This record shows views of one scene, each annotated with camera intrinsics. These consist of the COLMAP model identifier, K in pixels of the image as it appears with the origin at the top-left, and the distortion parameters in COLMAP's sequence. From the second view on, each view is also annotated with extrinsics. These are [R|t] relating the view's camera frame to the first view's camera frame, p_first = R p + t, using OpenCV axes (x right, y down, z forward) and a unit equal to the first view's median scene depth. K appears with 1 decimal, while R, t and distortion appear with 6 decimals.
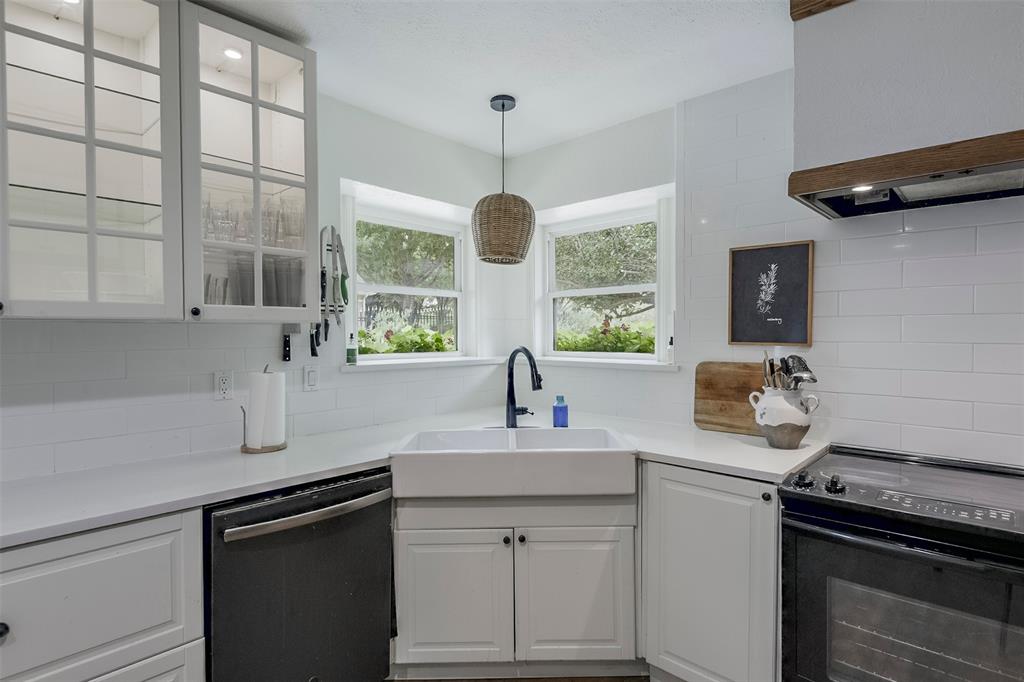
lens RADIAL K [[533.4, 0, 512.0], [0, 533.4, 341.0], [0, 0, 1]] dist [0.046930, -0.026732]
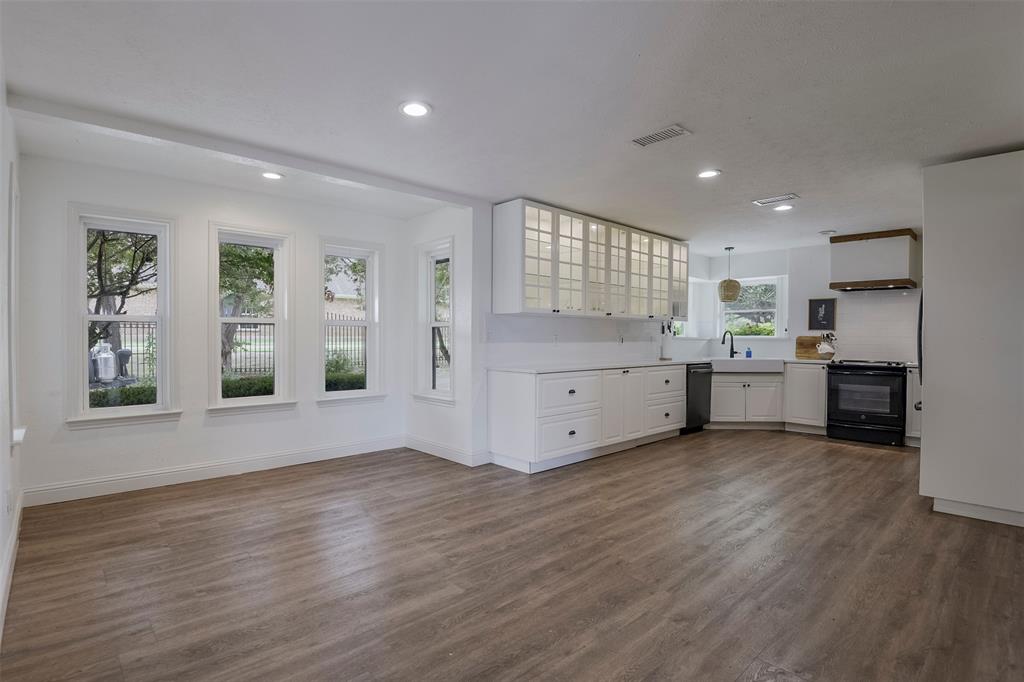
lens RADIAL K [[497.9, 0, 512.0], [0, 497.9, 341.0], [0, 0, 1]] dist [0.000856, -0.028643]
pose [[0.997529, 0.012895, -0.069056, -1.217581], [-0.013590, 0.999862, -0.009603, 0.131610], [0.068923, 0.010518, 0.997567, -2.174588]]
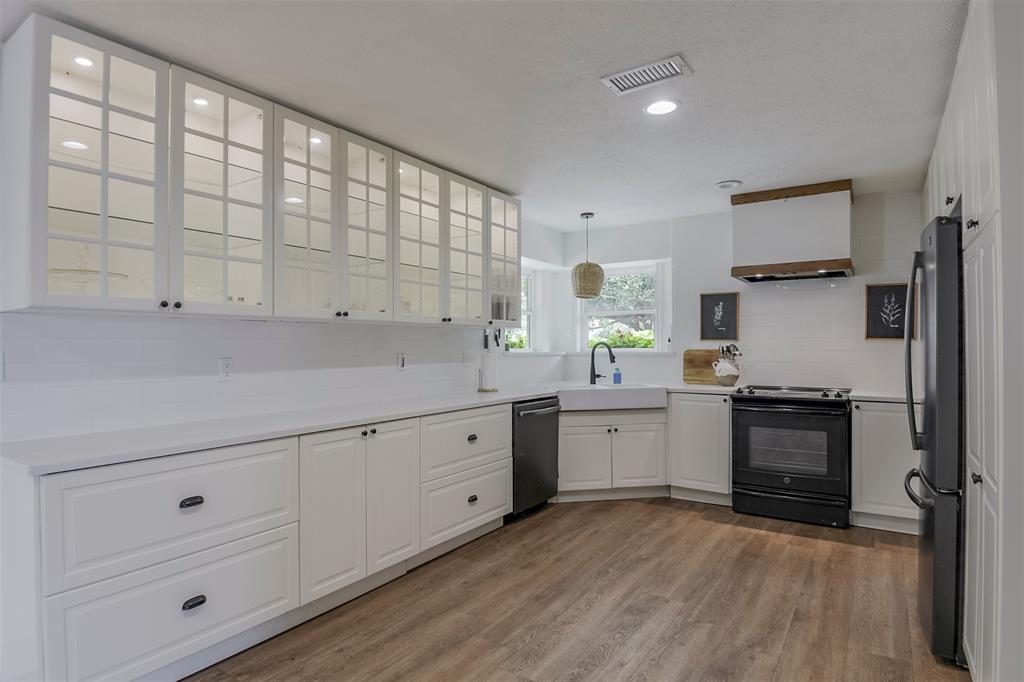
lens RADIAL K [[548.8, 0, 507.7], [0, 548.8, 342.5], [0, 0, 1]] dist [0.002605, -0.023194]
pose [[0.988855, 0.001995, 0.148871, -0.703211], [0.001720, 0.999690, -0.024822, 0.071074], [-0.148875, 0.024802, 0.988545, -1.058882]]
